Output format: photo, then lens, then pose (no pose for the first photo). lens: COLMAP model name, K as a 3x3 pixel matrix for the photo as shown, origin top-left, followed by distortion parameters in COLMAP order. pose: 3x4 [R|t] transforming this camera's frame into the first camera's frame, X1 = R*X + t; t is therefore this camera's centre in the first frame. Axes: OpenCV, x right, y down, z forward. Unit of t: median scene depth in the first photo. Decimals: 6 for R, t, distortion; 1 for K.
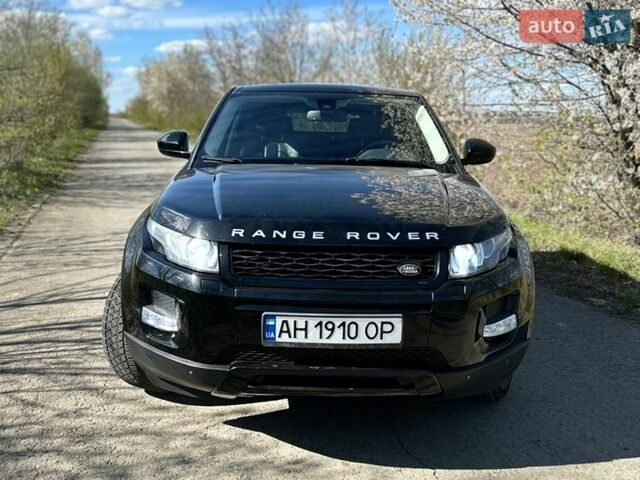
lens RADIAL K [[642.5, 0, 320.0], [0, 642.5, 240.0], [0, 0, 1]] dist [0.167358, -0.407114]
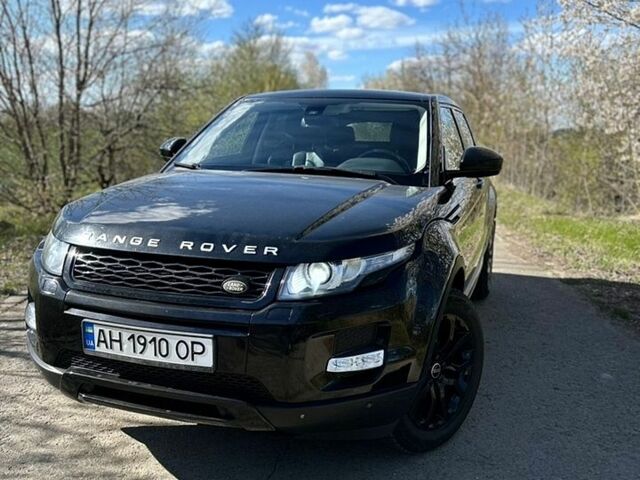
lens RADIAL K [[642.5, 0, 320.0], [0, 642.5, 240.0], [0, 0, 1]] dist [0.167358, -0.407114]
pose [[0.941333, 0.054558, -0.333040, 0.559204], [-0.062059, 0.998001, -0.011919, -0.015767], [0.331724, 0.031888, 0.942837, 0.193584]]
